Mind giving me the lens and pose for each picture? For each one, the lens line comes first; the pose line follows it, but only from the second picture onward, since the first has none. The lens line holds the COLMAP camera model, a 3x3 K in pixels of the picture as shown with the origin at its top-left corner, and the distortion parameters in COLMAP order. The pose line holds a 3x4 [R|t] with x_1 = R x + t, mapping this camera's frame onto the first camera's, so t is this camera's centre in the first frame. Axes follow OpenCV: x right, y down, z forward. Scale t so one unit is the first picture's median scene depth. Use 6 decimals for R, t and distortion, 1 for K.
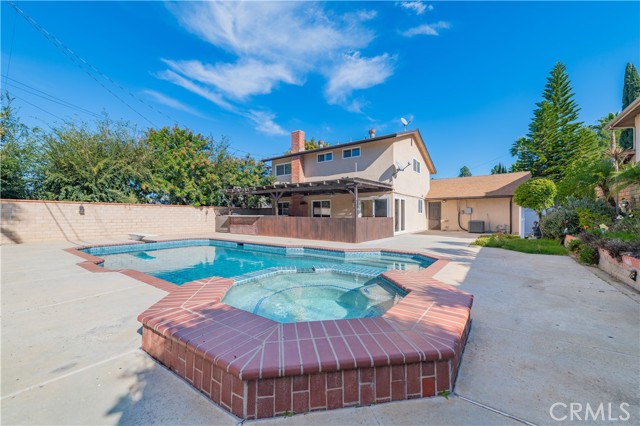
lens RADIAL K [[249.5, 0, 321.9], [0, 249.5, 214.2], [0, 0, 1]] dist [0.007522, -0.000530]
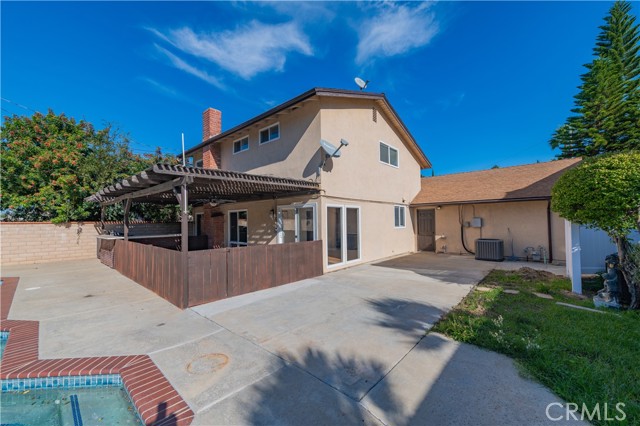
lens RADIAL K [[249.5, 0, 324.3], [0, 249.5, 212.8], [0, 0, 1]] dist [0.007522, -0.000530]
pose [[0.995513, -0.016271, -0.093213, 0.277506], [0.013553, 0.999466, -0.029722, -0.026392], [0.093647, 0.028325, 0.995202, 0.356279]]
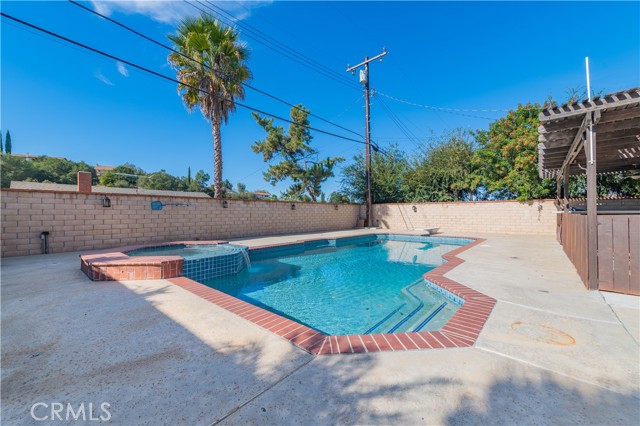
lens RADIAL K [[249.5, 0, 317.6], [0, 249.5, 213.7], [0, 0, 1]] dist [0.007522, -0.000530]
pose [[-0.093911, 0.003903, -0.995573, 0.323360], [0.009960, 0.999946, 0.002980, 0.000706], [0.995531, -0.009636, -0.093945, 0.408631]]
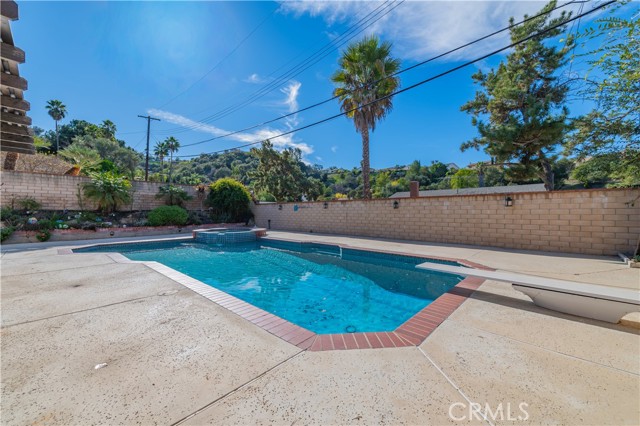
lens RADIAL K [[249.5, 0, 314.4], [0, 249.5, 215.2], [0, 0, 1]] dist [0.007522, -0.000530]
pose [[-0.991530, -0.003638, 0.129830, -0.350685], [-0.003087, 0.999985, 0.004442, 0.003719], [-0.129845, 0.004004, -0.991526, 0.886594]]
